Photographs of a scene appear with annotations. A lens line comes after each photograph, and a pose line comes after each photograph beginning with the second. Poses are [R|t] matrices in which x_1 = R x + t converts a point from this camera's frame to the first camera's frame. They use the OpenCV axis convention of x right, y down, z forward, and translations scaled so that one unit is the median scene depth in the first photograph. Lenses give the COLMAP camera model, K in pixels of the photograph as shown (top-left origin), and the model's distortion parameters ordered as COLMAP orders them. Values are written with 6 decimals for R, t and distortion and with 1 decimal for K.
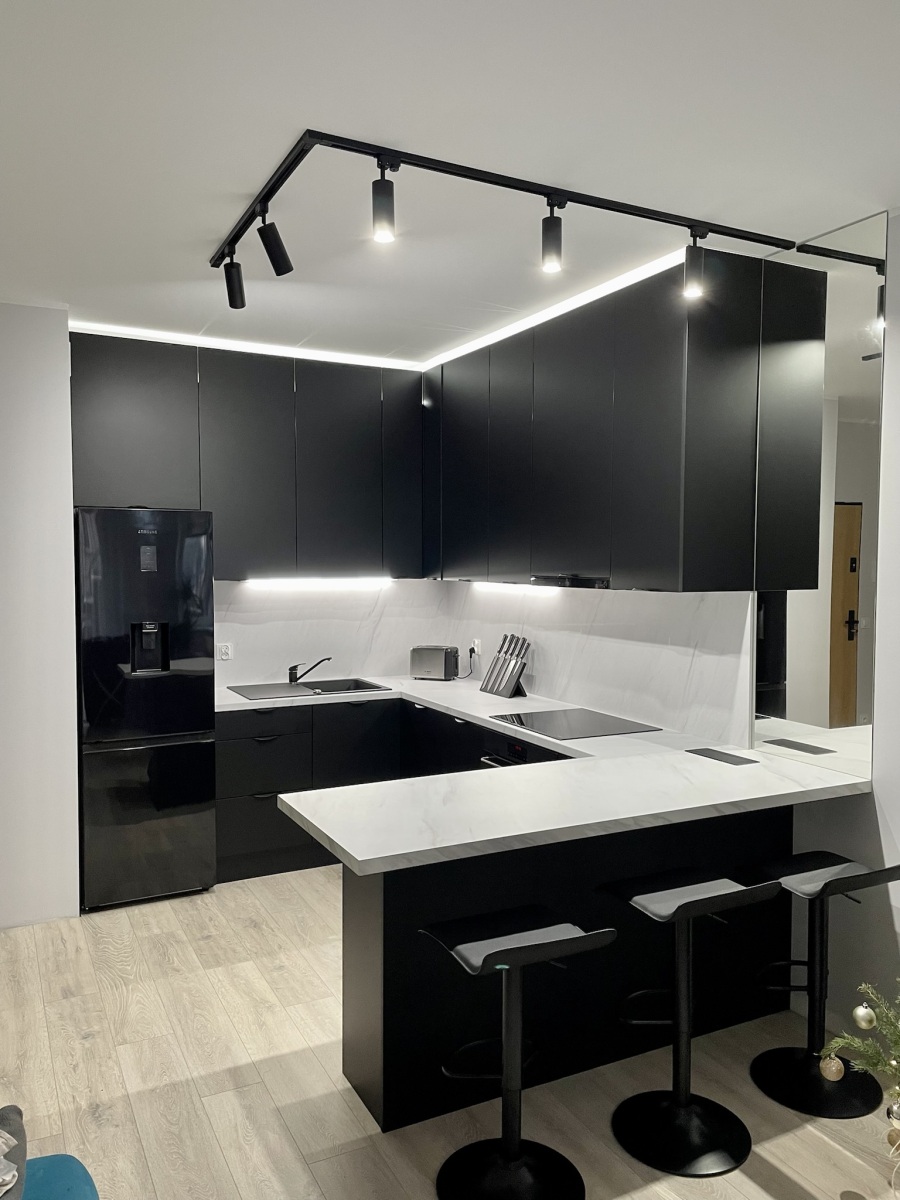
lens RADIAL K [[896.4, 0, 450.0], [0, 896.4, 600.0], [0, 0, 1]] dist [0.096775, -0.108220]
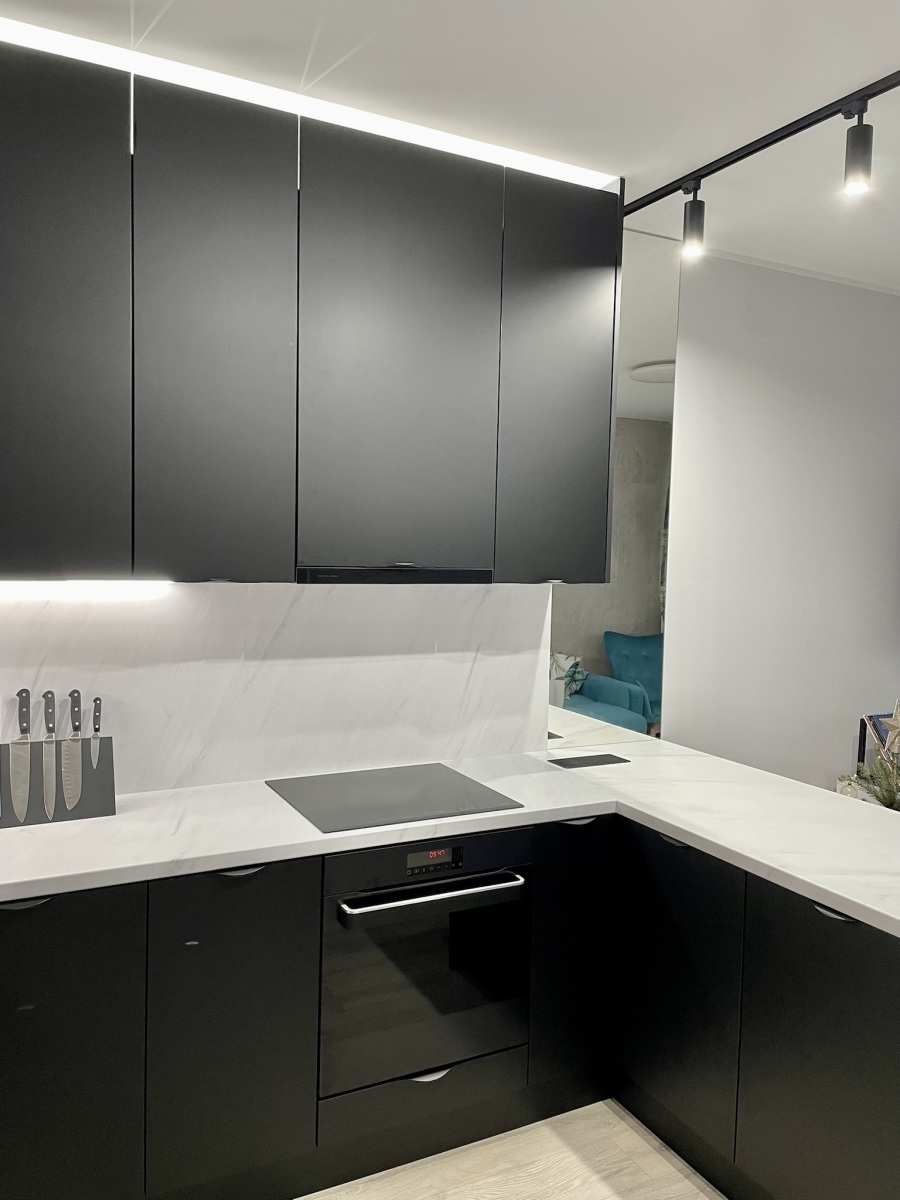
lens RADIAL K [[896.4, 0, 450.0], [0, 896.4, 600.0], [0, 0, 1]] dist [0.096775, -0.108220]
pose [[0.002963, -0.062358, 0.998049, -0.527659], [0.024136, 0.997768, 0.062269, -0.043291], [-0.999704, 0.023905, 0.004461, 1.003922]]
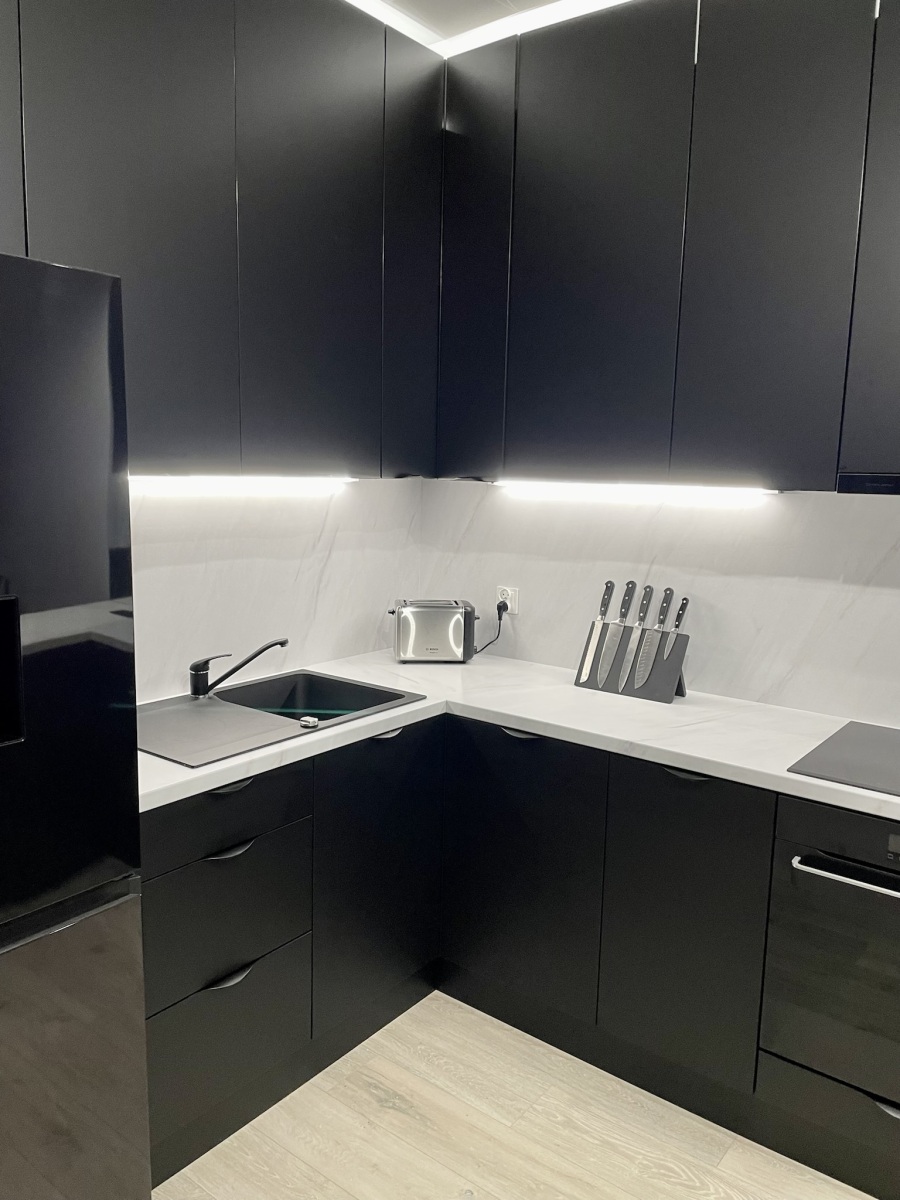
lens RADIAL K [[896.4, 0, 450.0], [0, 896.4, 600.0], [0, 0, 1]] dist [0.096775, -0.108220]
pose [[0.908707, -0.045433, 0.414954, -0.343601], [0.001699, 0.994454, 0.105162, -0.011996], [-0.417431, -0.094856, 0.903744, 0.706142]]
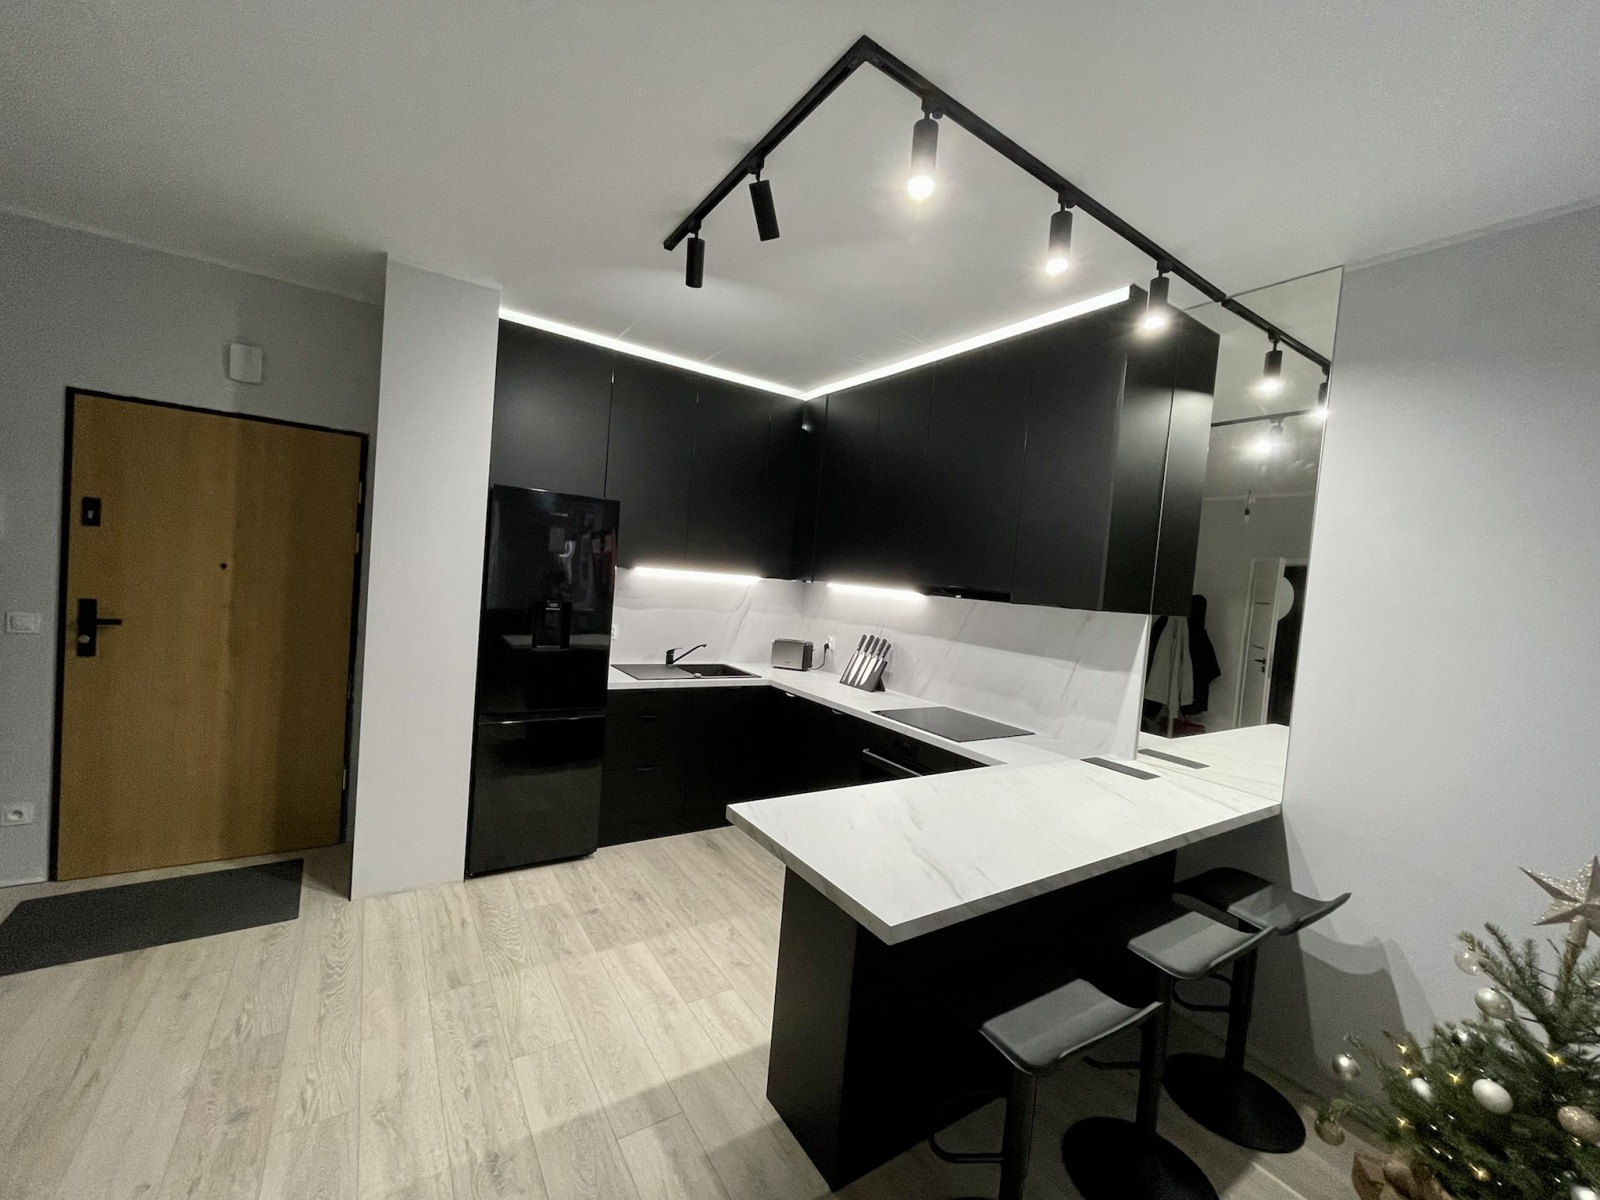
lens RADIAL K [[640.3, 0, 803.1], [0, 640.3, 598.2], [0, 0, 1]] dist [-0.000185, 0.000237]
pose [[0.989848, 0.076376, 0.119864, -0.153453], [-0.075509, 0.997076, -0.011766, 0.009658], [-0.120412, 0.002596, 0.992721, 0.264961]]
